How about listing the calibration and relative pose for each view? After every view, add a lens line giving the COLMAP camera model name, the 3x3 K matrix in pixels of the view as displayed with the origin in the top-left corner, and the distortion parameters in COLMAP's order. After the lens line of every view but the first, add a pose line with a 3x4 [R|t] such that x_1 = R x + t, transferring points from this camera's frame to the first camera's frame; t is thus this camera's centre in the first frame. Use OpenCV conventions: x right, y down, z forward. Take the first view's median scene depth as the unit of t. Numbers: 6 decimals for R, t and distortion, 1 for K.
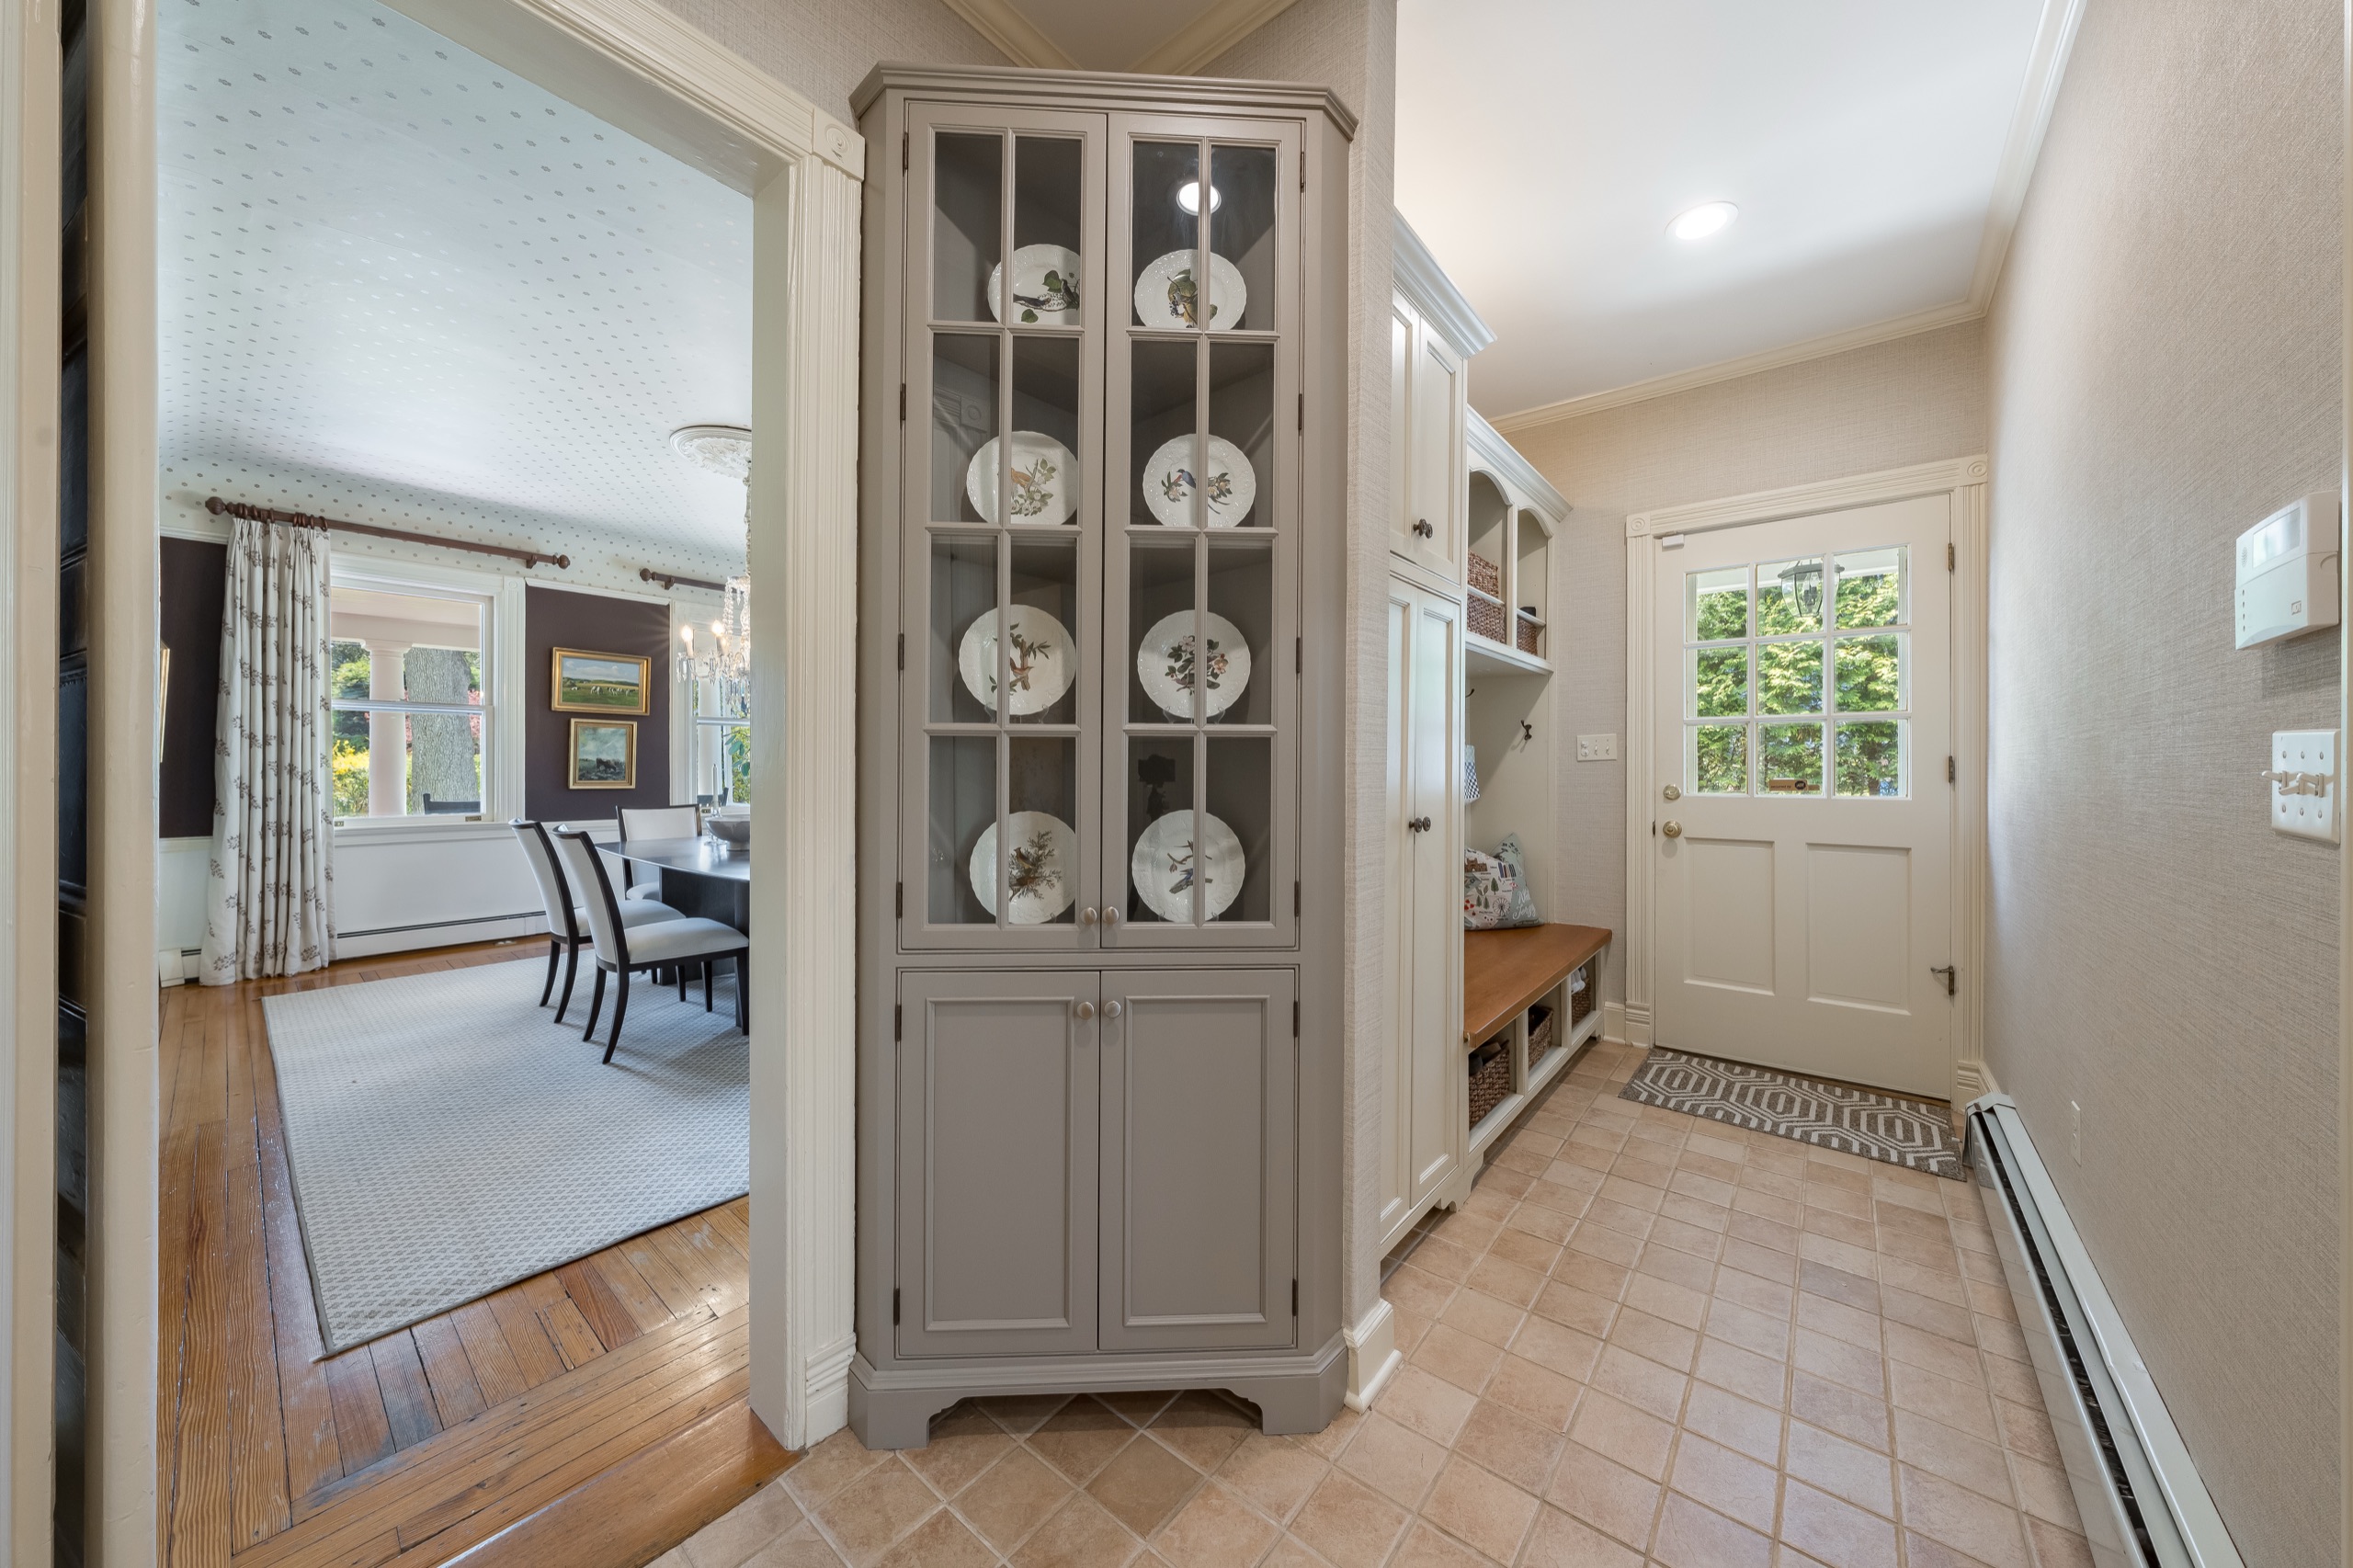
lens RADIAL K [[795.0, 0, 1177.5], [0, 795.0, 765.6], [0, 0, 1]] dist [-0.000090, 0.000326]
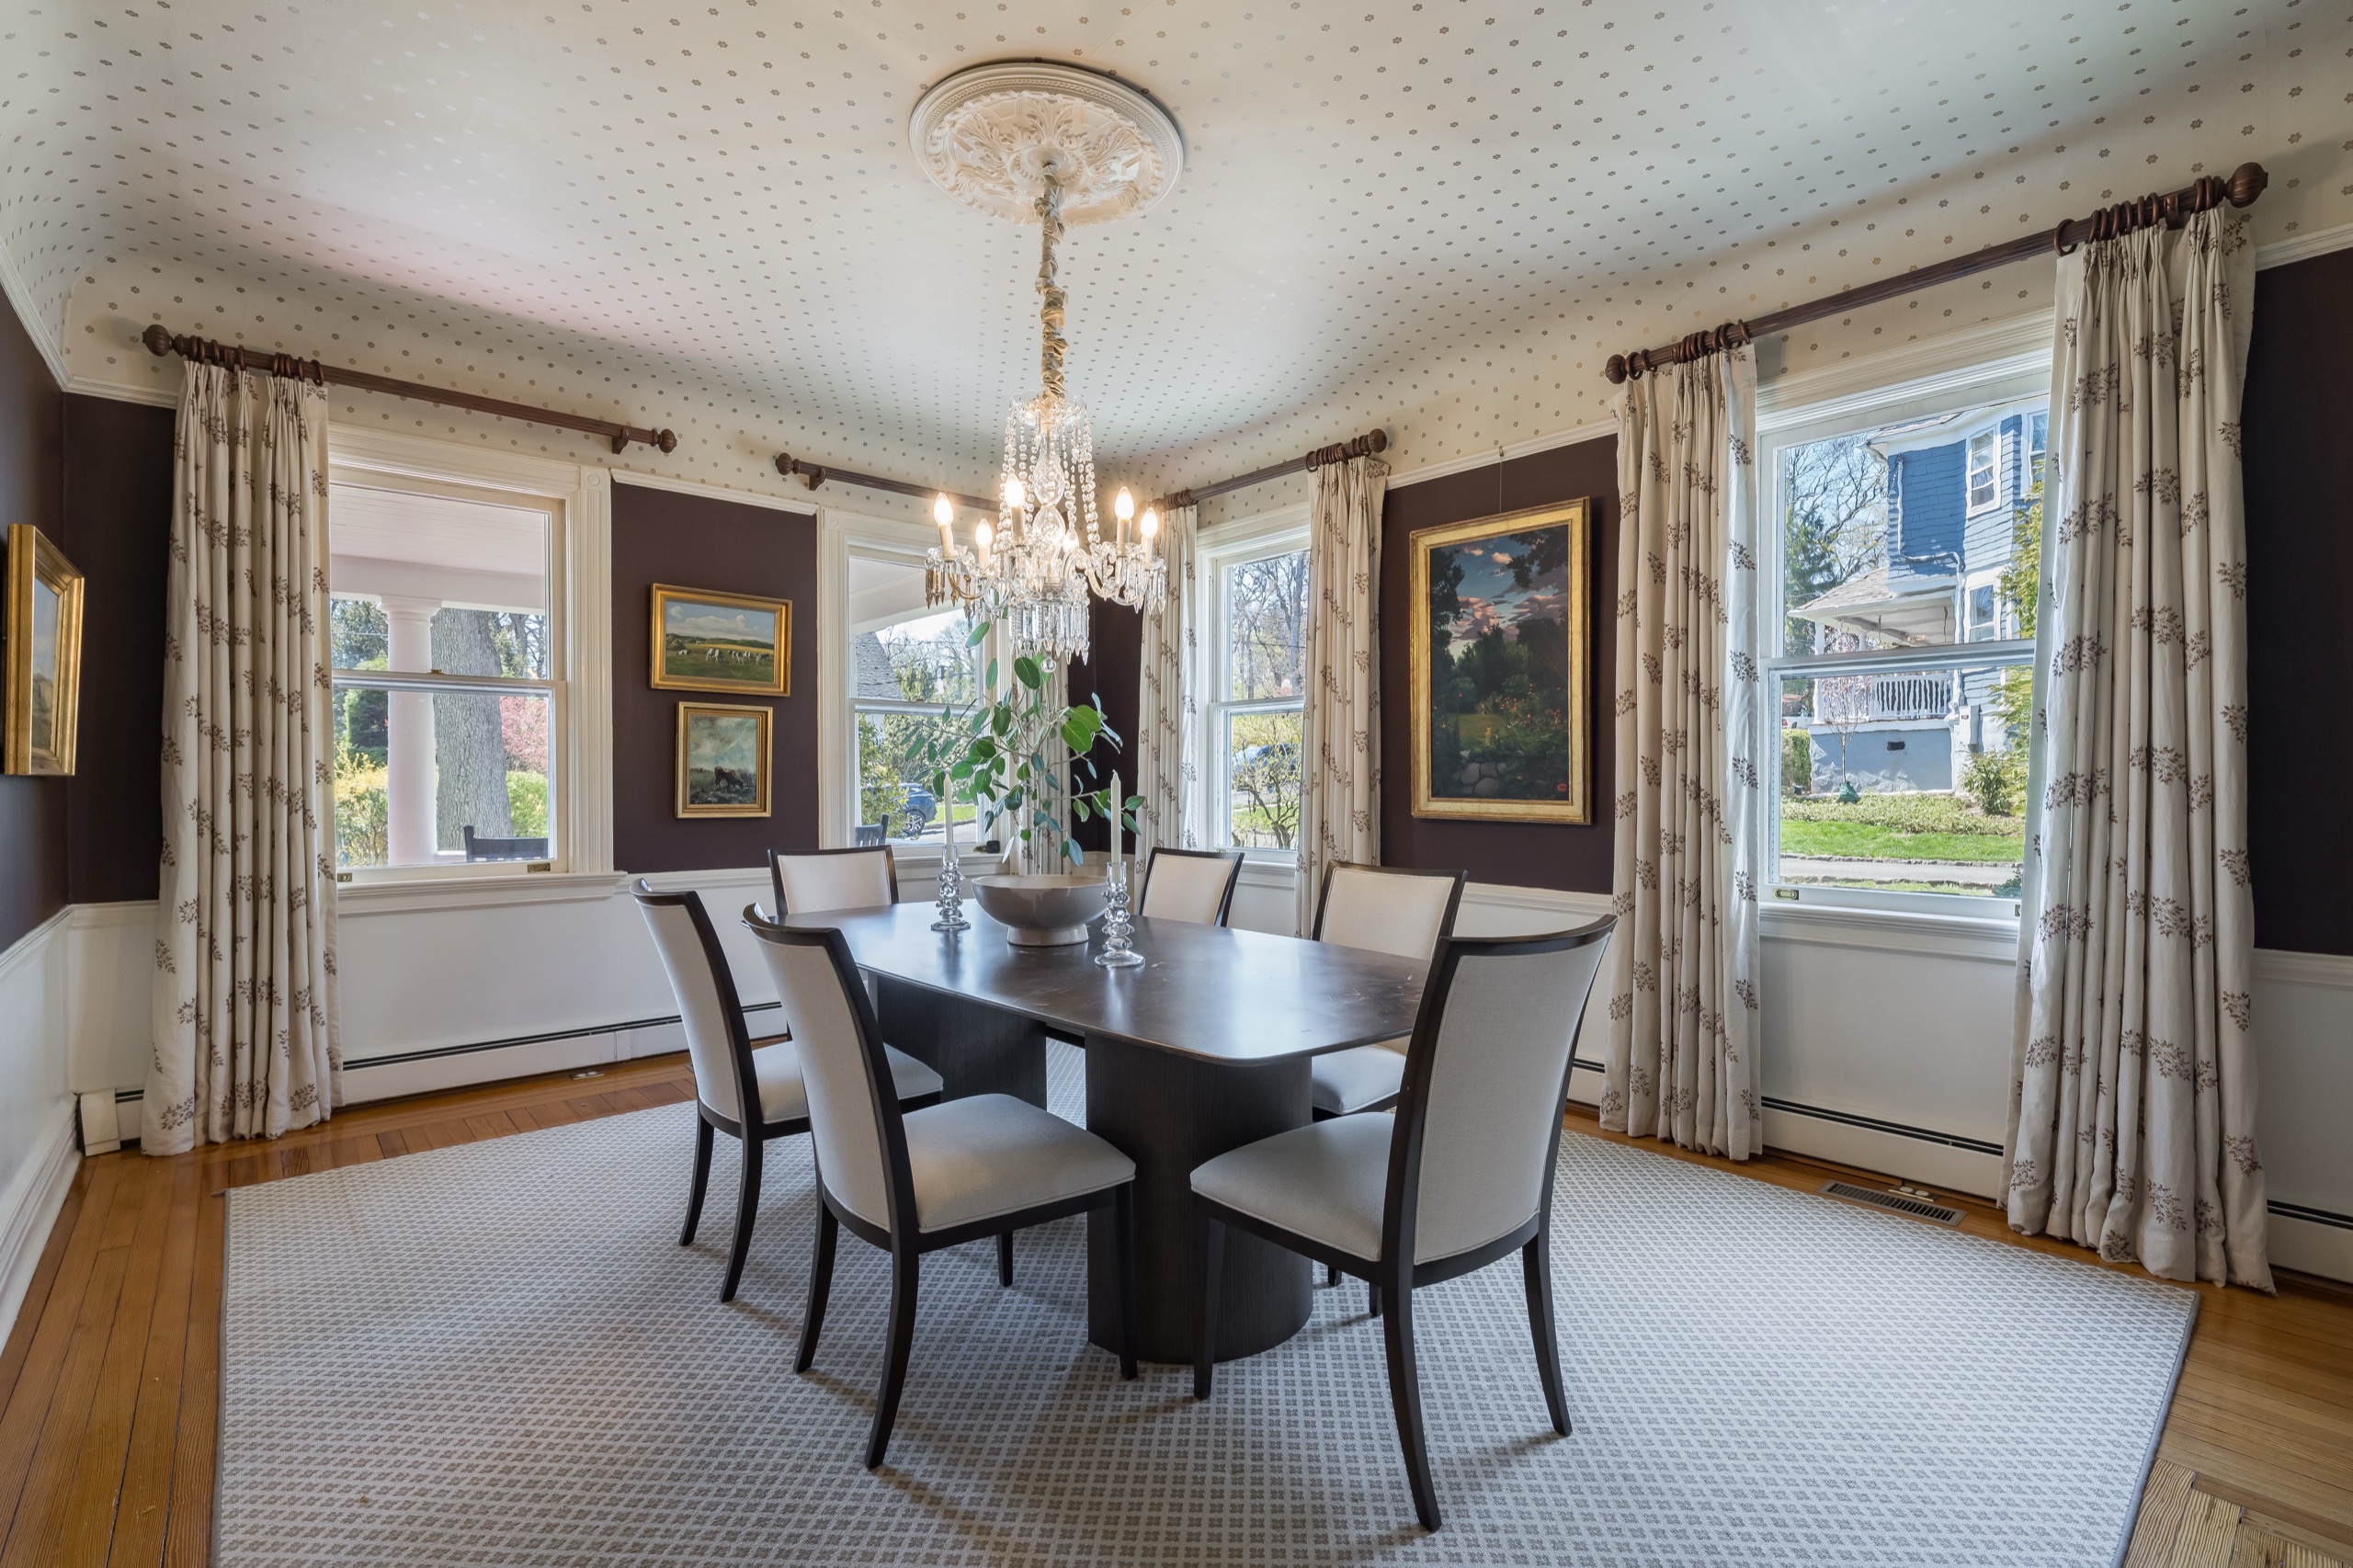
lens RADIAL K [[1060.1, 0, 1175.6], [0, 1060.1, 786.3], [0, 0, 1]] dist [0.000018, -0.001153]
pose [[0.987978, -0.004281, -0.154538, -0.325809], [0.005085, 0.999976, 0.004804, 0.003657], [0.154513, -0.005532, 0.987975, 0.321442]]
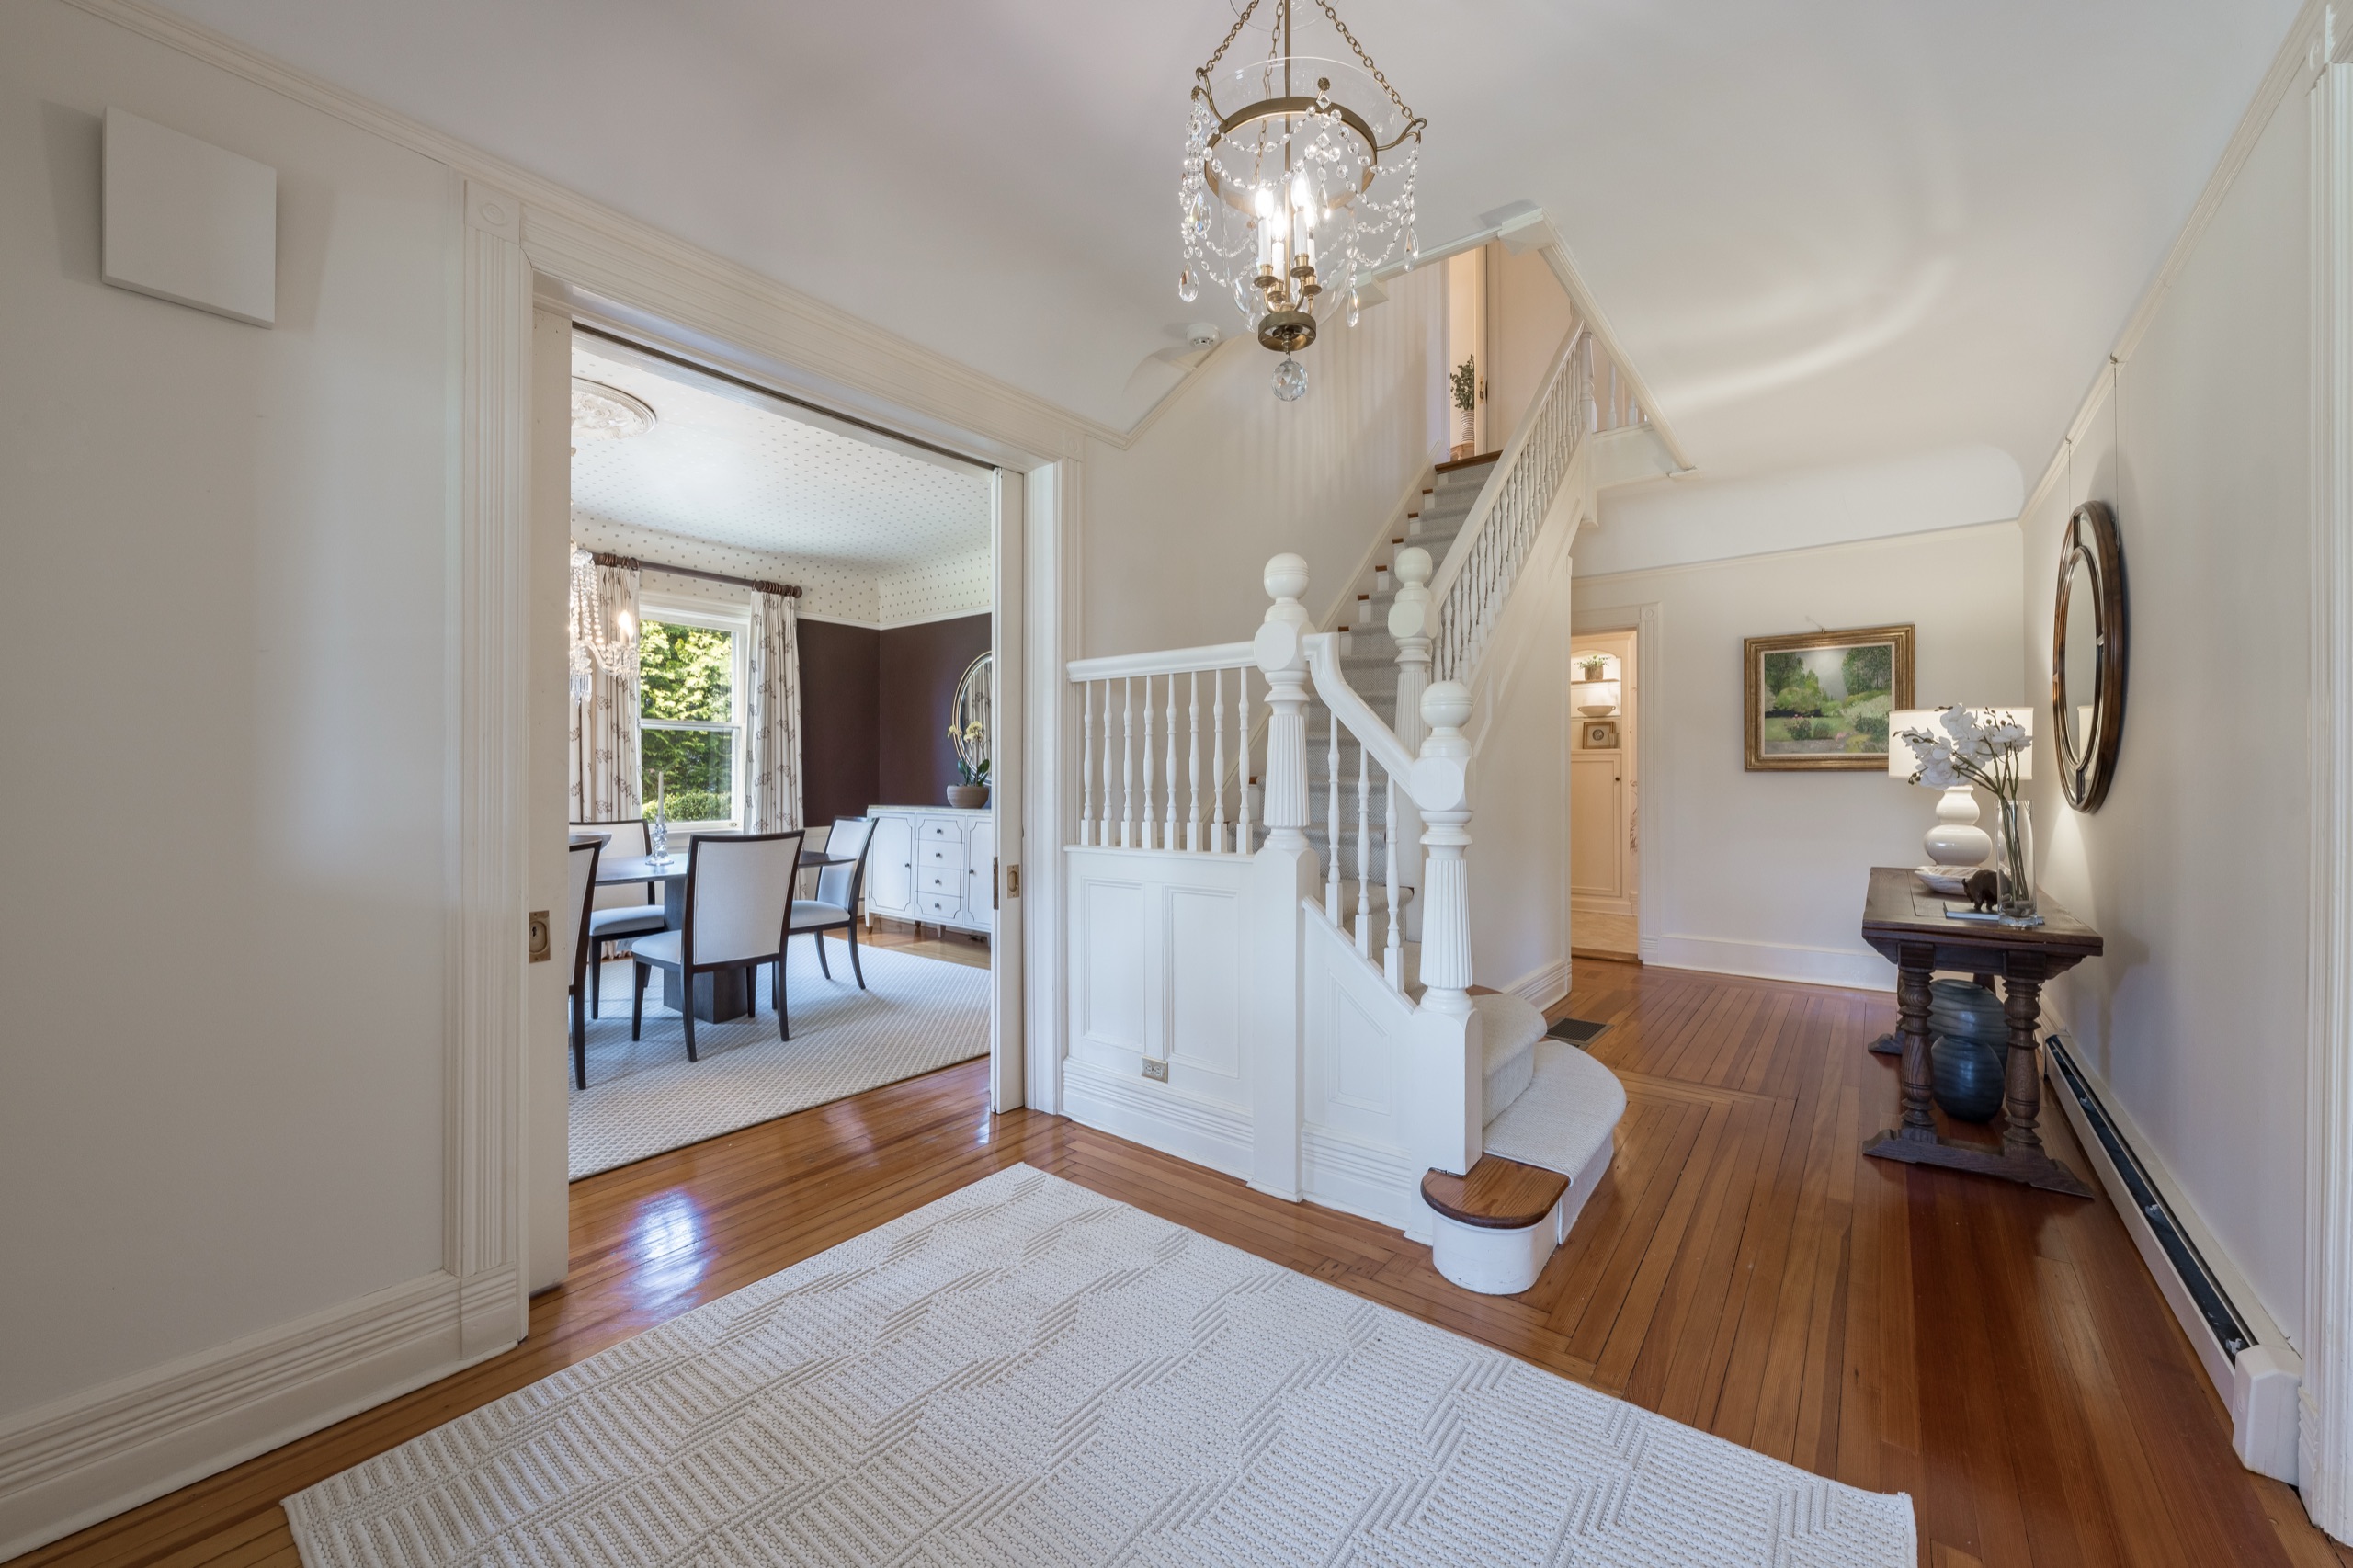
lens RADIAL K [[905.2, 0, 1172.5], [0, 905.2, 780.7], [0, 0, 1]] dist [-0.000001, 0.000000]
pose [[-0.029426, -0.005739, 0.999550, -0.812594], [-0.001062, 0.999983, 0.005710, 0.003943], [-0.999566, -0.000893, -0.029432, 0.341388]]
